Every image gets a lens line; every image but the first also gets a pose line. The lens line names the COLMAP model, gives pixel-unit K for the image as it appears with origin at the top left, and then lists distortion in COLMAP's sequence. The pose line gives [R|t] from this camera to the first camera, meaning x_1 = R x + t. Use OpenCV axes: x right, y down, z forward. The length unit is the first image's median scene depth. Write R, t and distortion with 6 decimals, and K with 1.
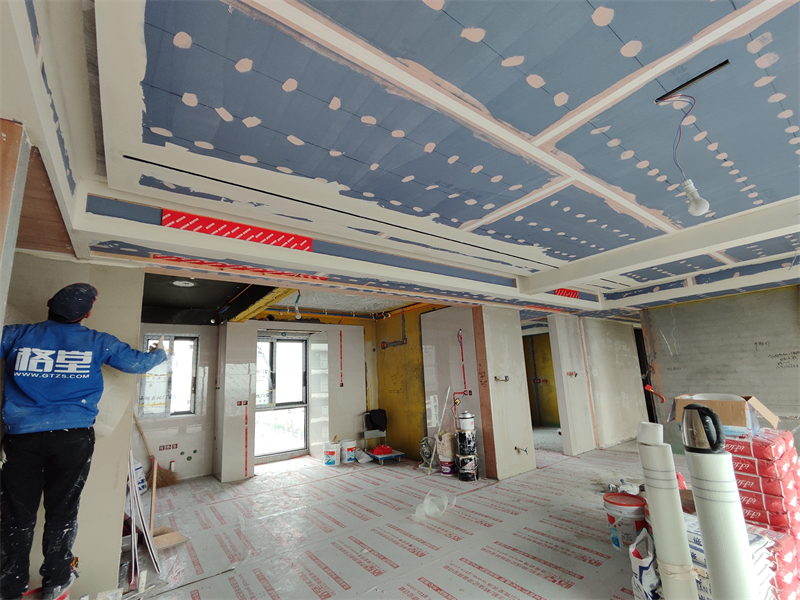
lens RADIAL K [[364.0, 0, 404.0], [0, 364.0, 305.1], [0, 0, 1]] dist [0.005079, -0.001060]
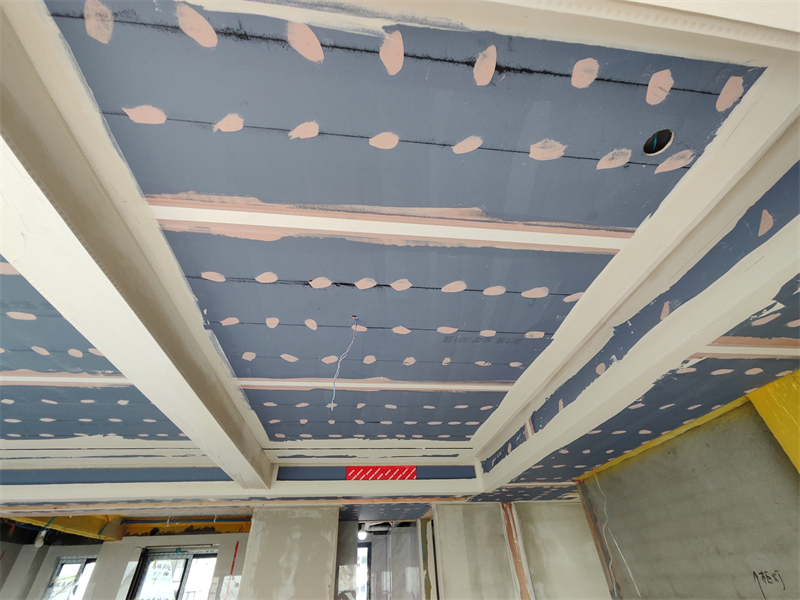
lens RADIAL K [[364.0, 0, 393.9], [0, 364.0, 307.2], [0, 0, 1]] dist [0.005079, -0.001060]
pose [[0.860114, -0.296813, -0.414856, 1.246127], [0.091669, 0.889980, -0.446690, -0.004709], [0.501797, 0.346175, 0.792693, 0.611812]]
